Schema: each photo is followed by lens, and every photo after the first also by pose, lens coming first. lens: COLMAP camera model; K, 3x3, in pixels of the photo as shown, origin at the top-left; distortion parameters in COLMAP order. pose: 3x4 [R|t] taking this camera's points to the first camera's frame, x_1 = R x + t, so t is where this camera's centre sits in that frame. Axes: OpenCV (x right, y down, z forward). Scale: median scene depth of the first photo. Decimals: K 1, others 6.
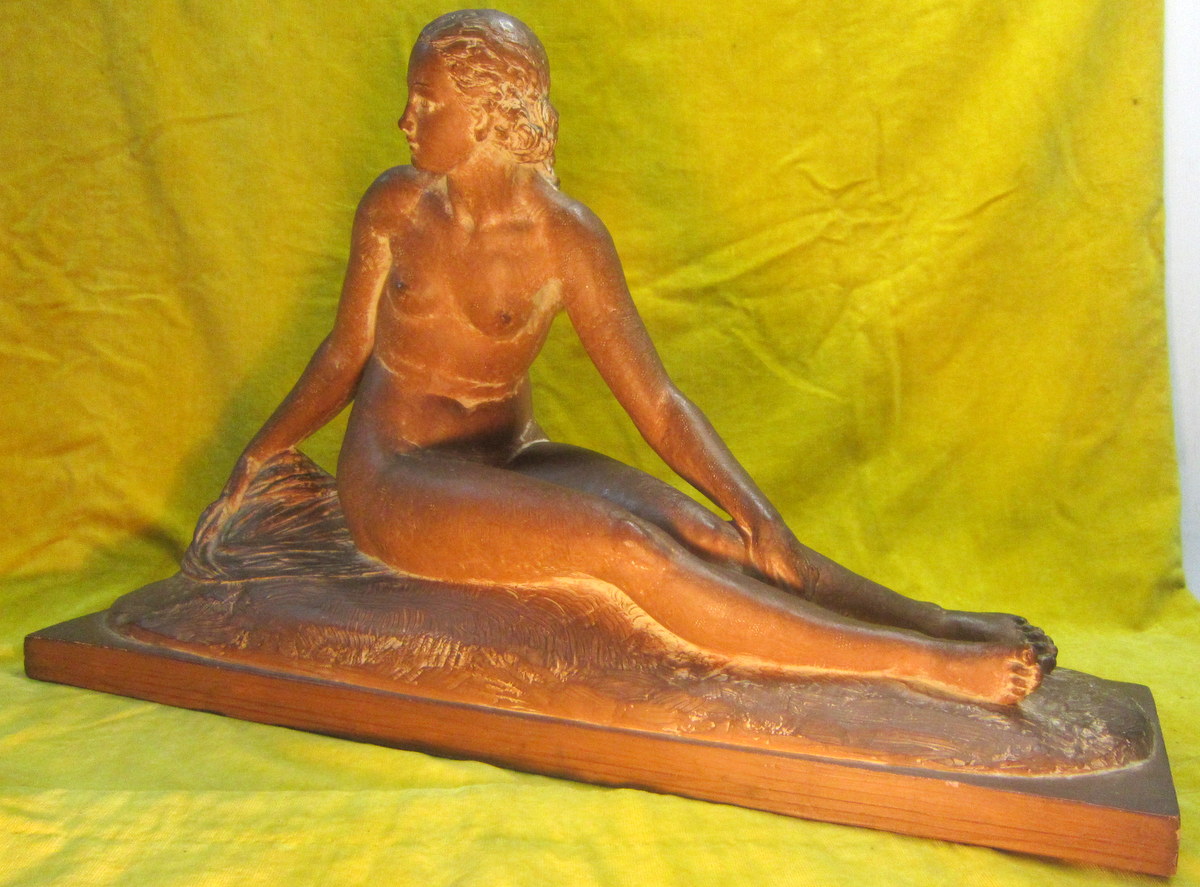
lens RADIAL K [[1167.5, 0, 655.3], [0, 1167.5, 453.9], [0, 0, 1]] dist [-0.050011, 0.003353]
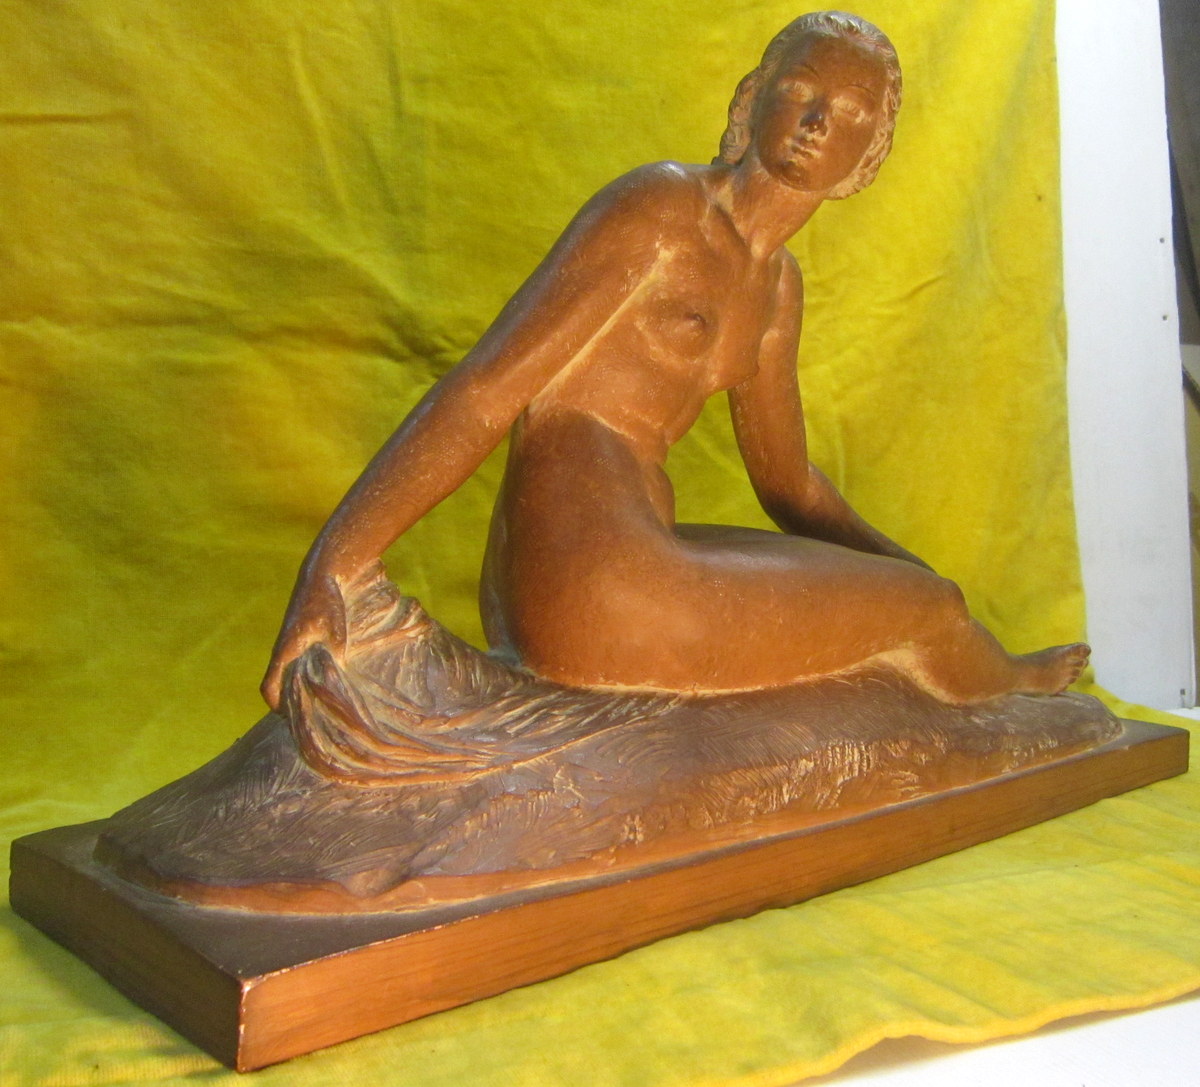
lens RADIAL K [[1264.0, 0, 651.5], [0, 1264.0, 542.3], [0, 0, 1]] dist [-0.052930, -0.006439]
pose [[0.438797, -0.051382, 0.897116, -1.033405], [0.084572, 0.996294, 0.015697, -0.012780], [-0.894597, 0.068983, 0.441516, 0.698296]]
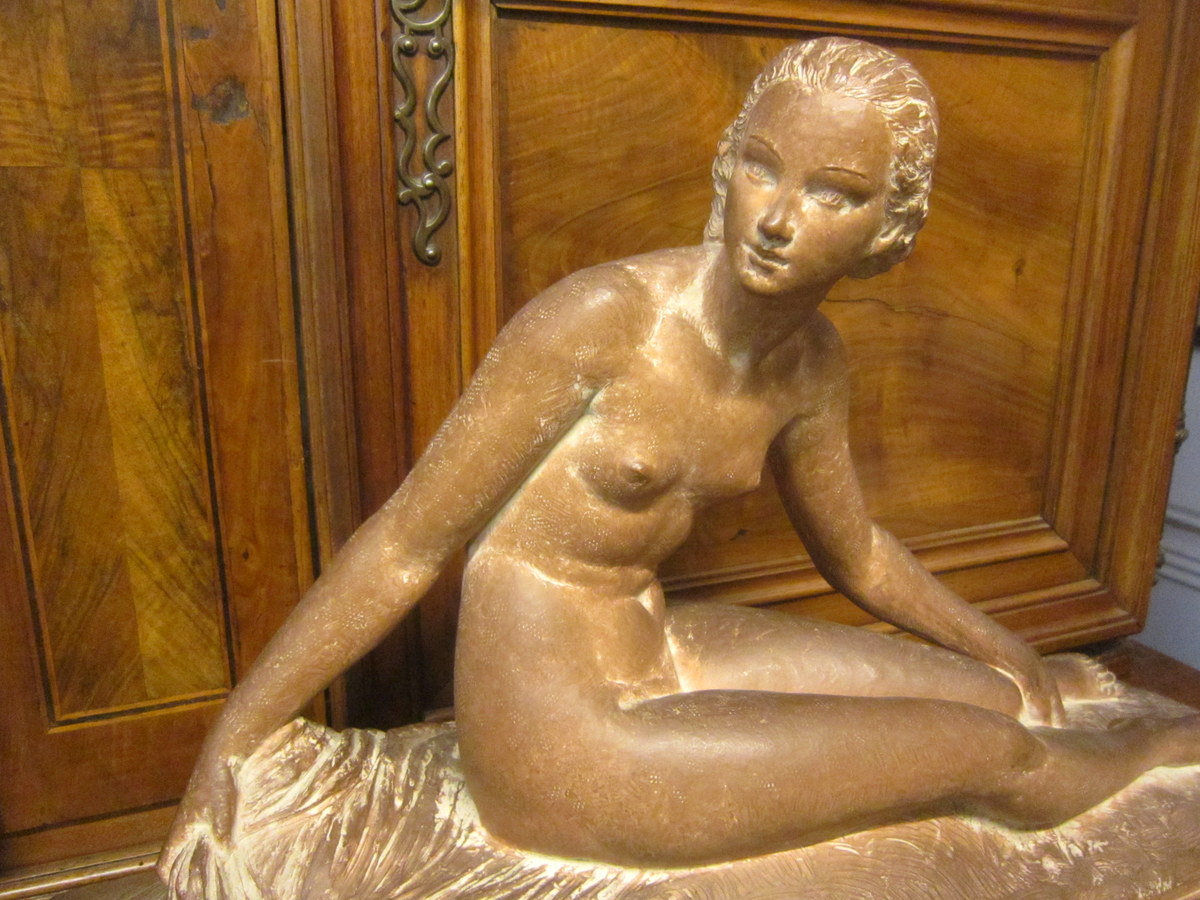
lens RADIAL K [[969.5, 0, 600.0], [0, 969.5, 450.0], [0, 0, 1]] dist [-0.055768, 0.021826]
pose [[0.755023, -0.178967, 0.630803, -0.586573], [0.094812, 0.981719, 0.165044, -0.251596], [-0.648808, -0.064804, 0.758188, 0.646469]]
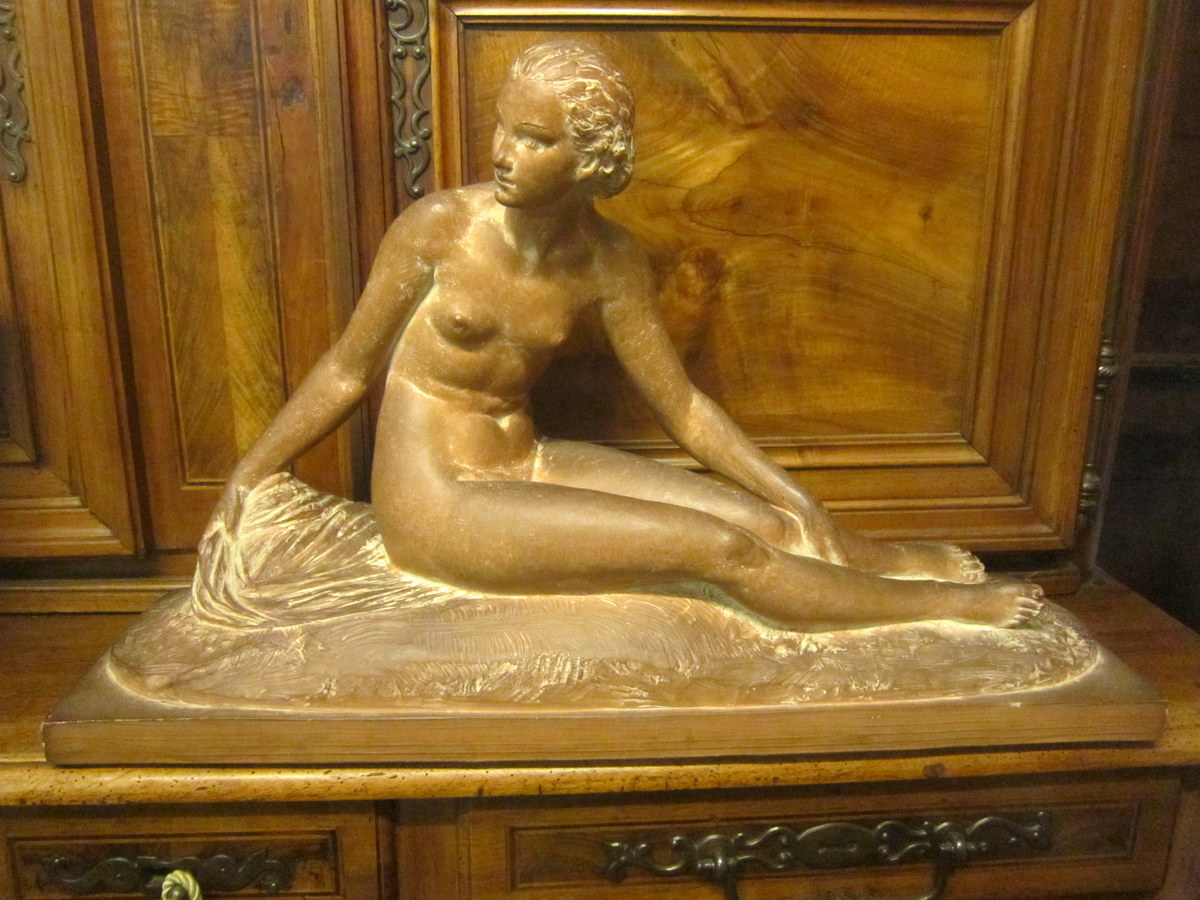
lens RADIAL K [[969.5, 0, 600.0], [0, 969.5, 450.0], [0, 0, 1]] dist [-0.055768, 0.021826]
pose [[0.921975, -0.119096, 0.368481, -0.443474], [0.064227, 0.985383, 0.157782, -0.161958], [-0.381887, -0.121805, 0.916148, 0.193710]]
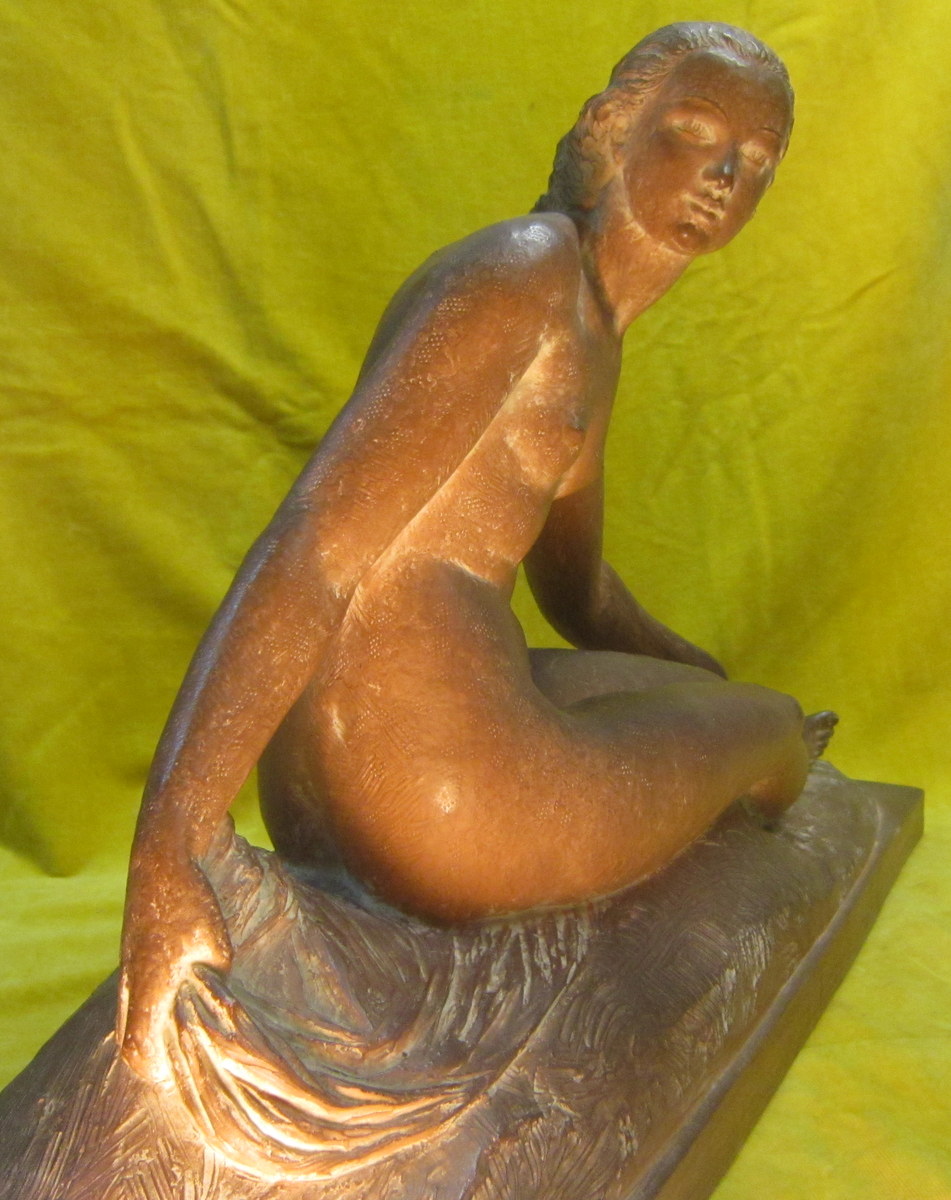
lens RADIAL K [[1433.4, 0, 476.3], [0, 1433.4, 559.8], [0, 0, 1]] dist [-0.041431, 0.016148]
pose [[0.114108, -0.134200, 0.984363, -0.990731], [0.118419, 0.985608, 0.120643, -0.179998], [-0.986385, 0.102801, 0.128358, 1.008014]]
